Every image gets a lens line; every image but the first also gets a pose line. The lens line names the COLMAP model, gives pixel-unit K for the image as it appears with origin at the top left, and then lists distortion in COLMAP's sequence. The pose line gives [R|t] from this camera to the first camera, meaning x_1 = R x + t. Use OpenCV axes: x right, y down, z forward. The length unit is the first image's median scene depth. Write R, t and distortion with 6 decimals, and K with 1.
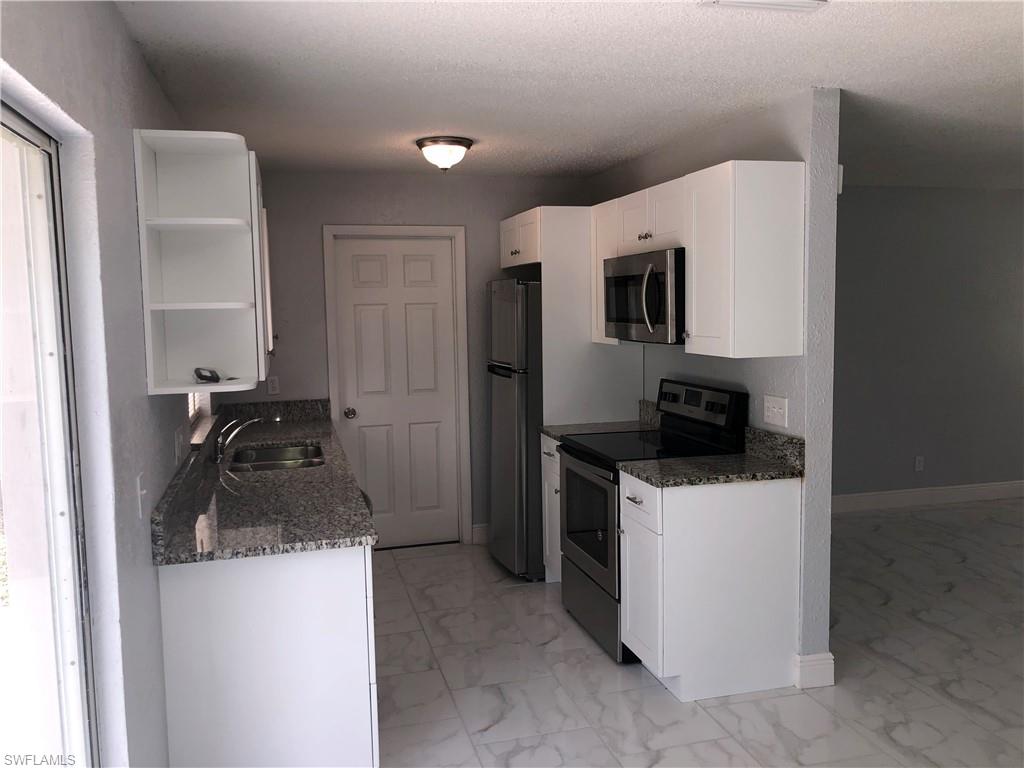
lens RADIAL K [[841.1, 0, 506.8], [0, 841.1, 381.1], [0, 0, 1]] dist [0.044030, -0.045004]
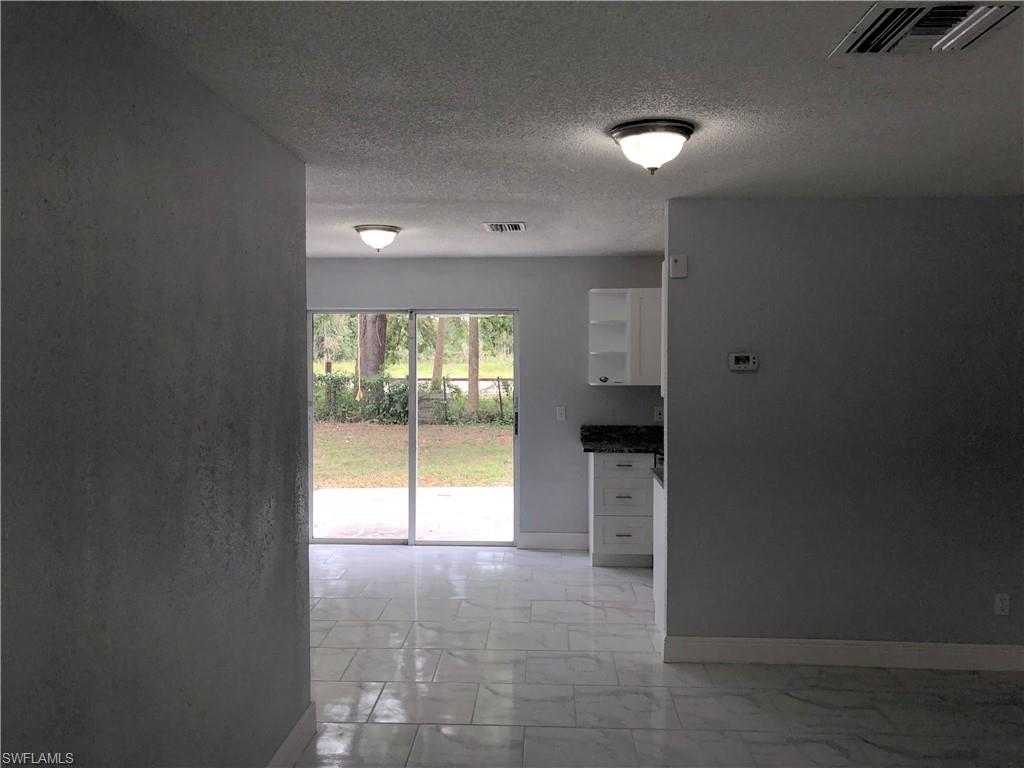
lens RADIAL K [[841.1, 0, 506.5], [0, 841.1, 374.7], [0, 0, 1]] dist [0.044030, -0.045004]
pose [[-0.301422, 0.049221, -0.952220, 1.441913], [-0.084356, 0.993374, 0.078051, -0.129542], [0.949752, 0.103851, -0.295273, 0.972797]]
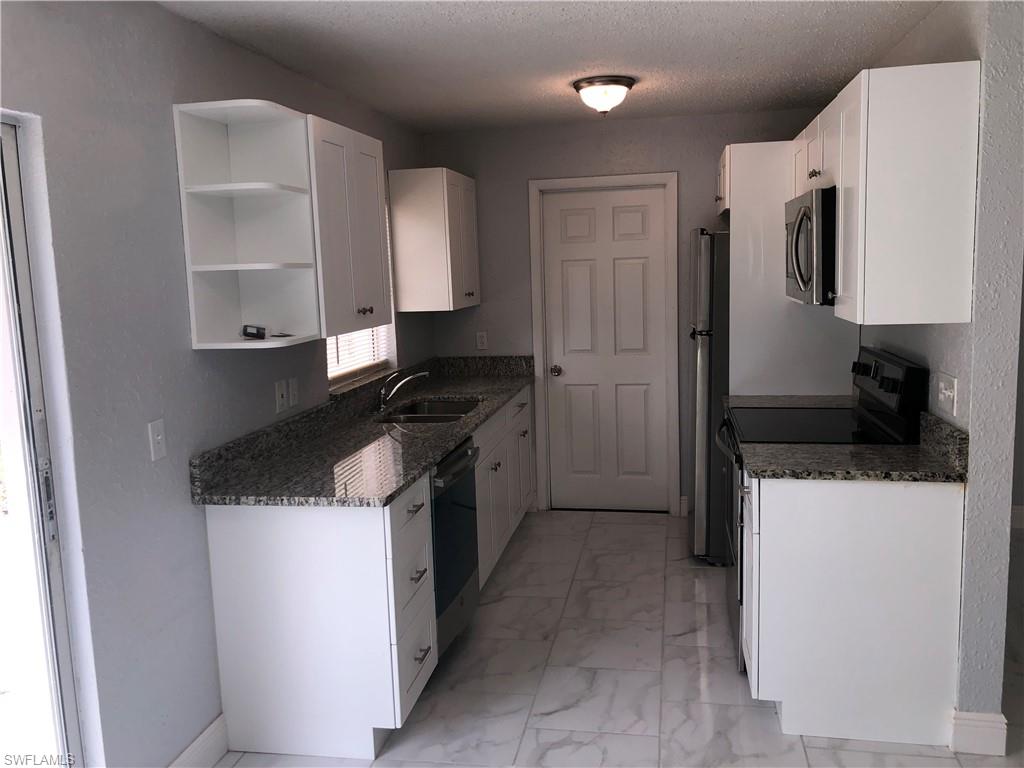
lens RADIAL K [[841.1, 0, 510.9], [0, 841.1, 377.7], [0, 0, 1]] dist [0.044030, -0.045004]
pose [[0.900538, 0.046914, -0.432240, 0.263647], [-0.024478, 0.998055, 0.057328, -0.012309], [0.434088, -0.041046, 0.899935, 0.118779]]
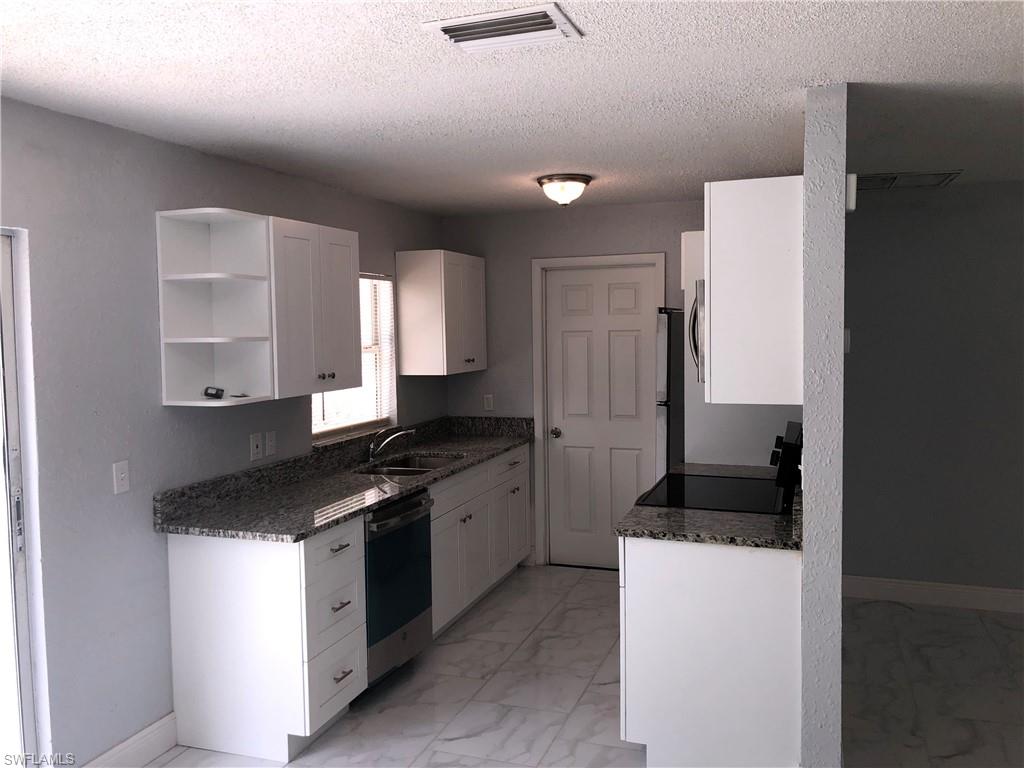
lens RADIAL K [[841.1, 0, 509.0], [0, 841.1, 377.6], [0, 0, 1]] dist [0.044030, -0.045004]
pose [[0.822177, 0.041384, -0.567726, 0.497067], [-0.053793, 0.998539, -0.005116, -0.031624], [0.566685, 0.034746, 0.823202, 0.123417]]
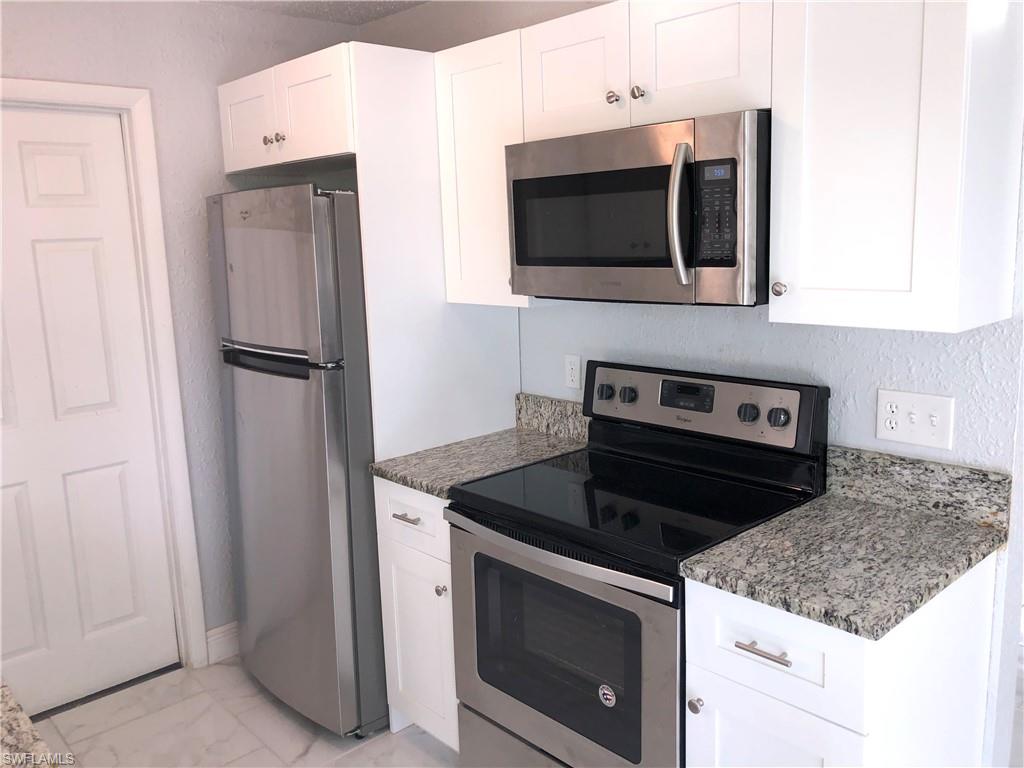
lens RADIAL K [[841.1, 0, 514.4], [0, 841.1, 377.2], [0, 0, 1]] dist [0.044030, -0.045004]
pose [[0.884624, -0.091463, 0.457247, -0.144702], [0.061298, 0.994875, 0.080413, -0.046689], [-0.462258, -0.043107, 0.885697, 0.571747]]
